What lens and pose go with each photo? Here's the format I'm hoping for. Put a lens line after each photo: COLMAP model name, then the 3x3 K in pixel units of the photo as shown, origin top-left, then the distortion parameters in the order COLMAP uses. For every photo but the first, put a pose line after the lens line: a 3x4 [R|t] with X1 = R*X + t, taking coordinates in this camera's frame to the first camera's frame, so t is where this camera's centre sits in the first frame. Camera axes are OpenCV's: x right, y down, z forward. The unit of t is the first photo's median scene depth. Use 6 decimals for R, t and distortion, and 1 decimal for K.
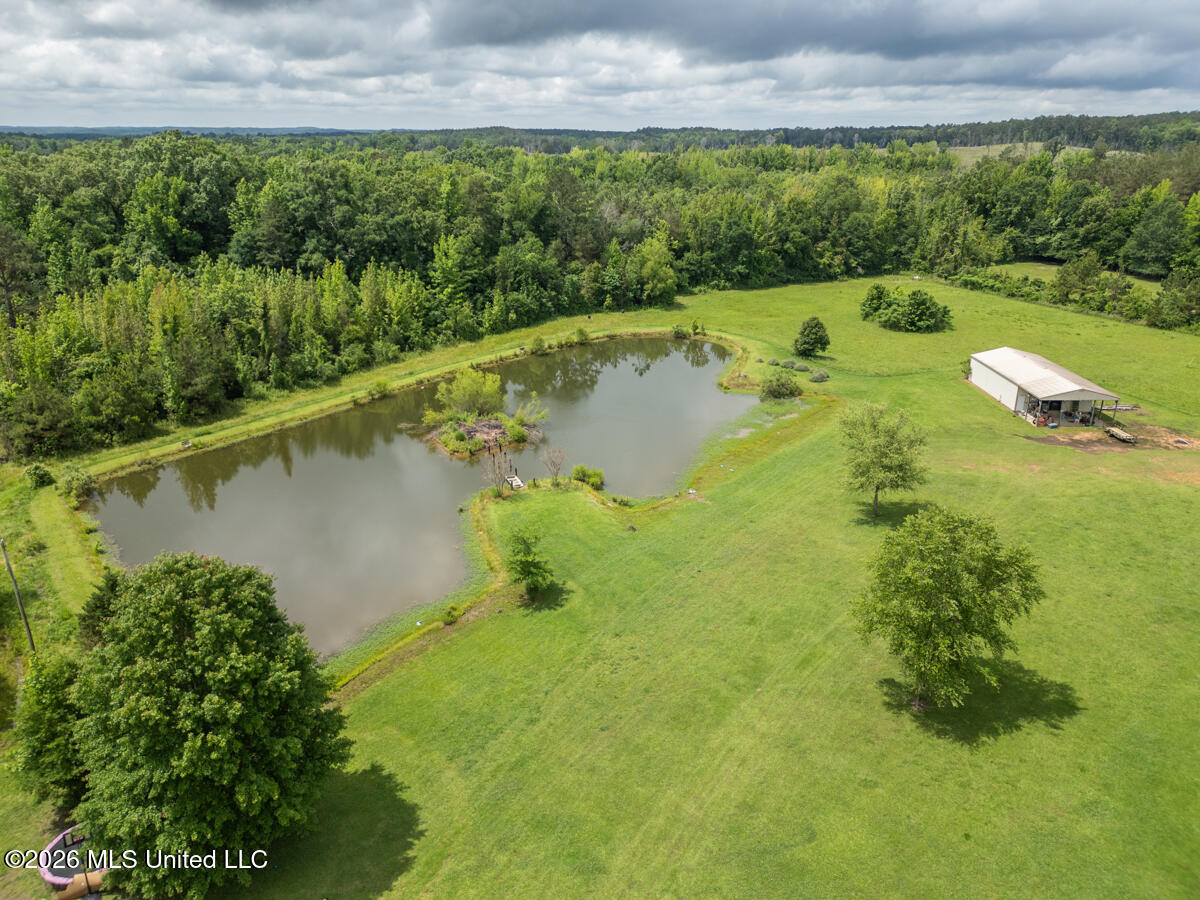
lens RADIAL K [[839.5, 0, 594.3], [0, 839.5, 449.7], [0, 0, 1]] dist [0.070181, -0.070791]
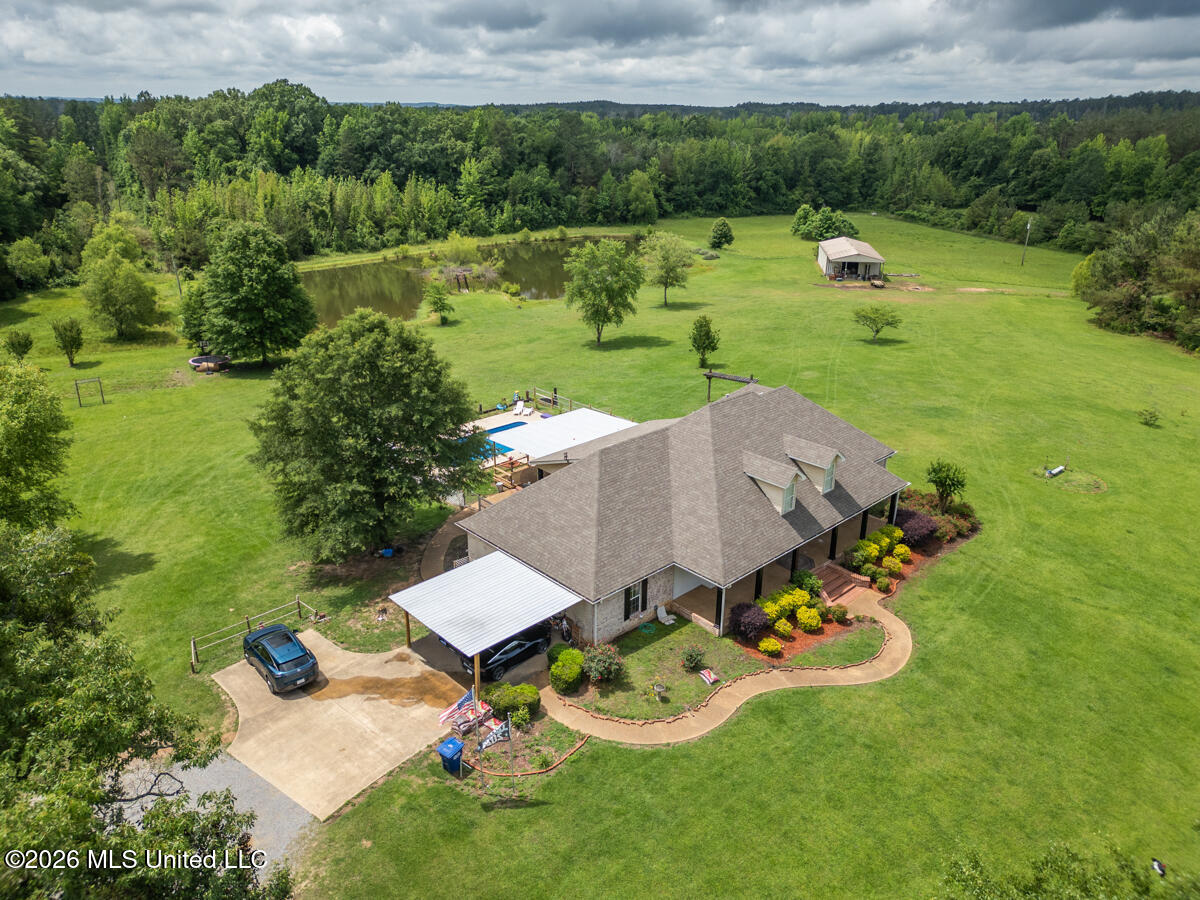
lens RADIAL K [[839.5, 0, 596.2], [0, 839.5, 439.1], [0, 0, 1]] dist [0.070181, -0.070791]
pose [[0.992089, 0.054838, -0.112925, 0.203725], [-0.053355, 0.998445, 0.016121, 0.162737], [0.113634, -0.009968, 0.993473, -0.328369]]
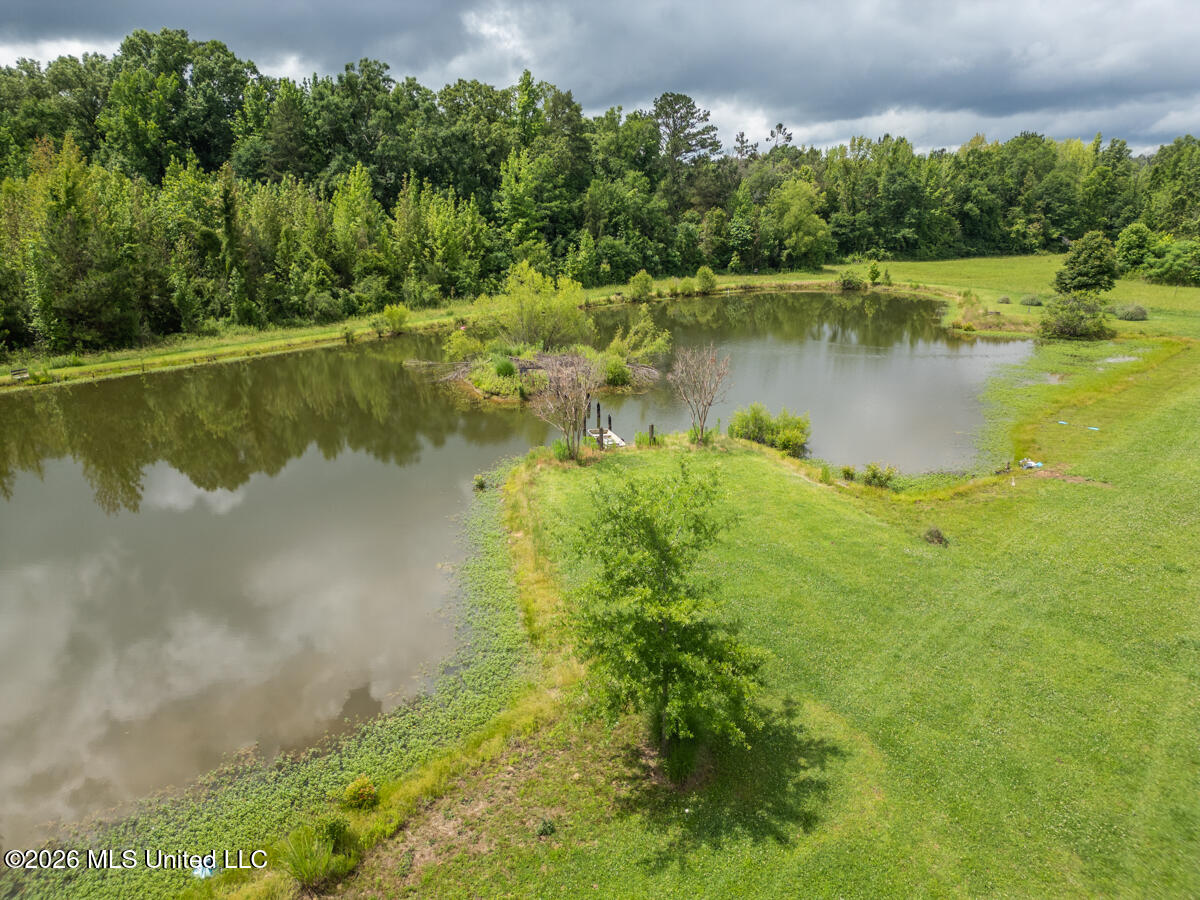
lens RADIAL K [[839.5, 0, 602.7], [0, 839.5, 432.8], [0, 0, 1]] dist [0.070181, -0.070791]
pose [[0.995507, 0.022865, -0.091881, -0.031491], [-0.030062, 0.996521, -0.077730, 0.040474], [0.089785, 0.080143, 0.992731, 0.310712]]
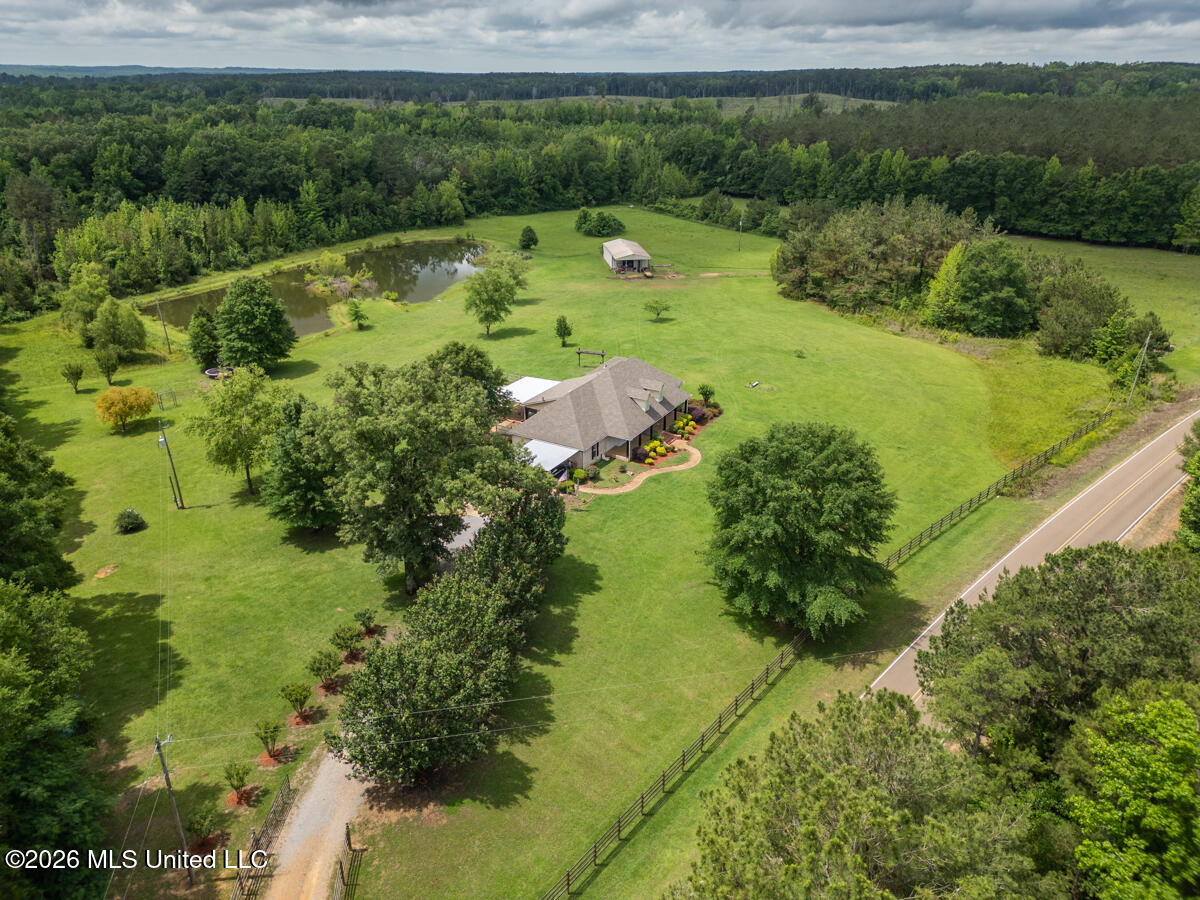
lens RADIAL K [[839.5, 0, 590.6], [0, 839.5, 430.4], [0, 0, 1]] dist [0.070181, -0.070791]
pose [[0.987956, -0.057749, 0.143557, 0.097389], [0.051424, 0.997552, 0.047387, 0.170057], [-0.145942, -0.039434, 0.988507, -0.689372]]
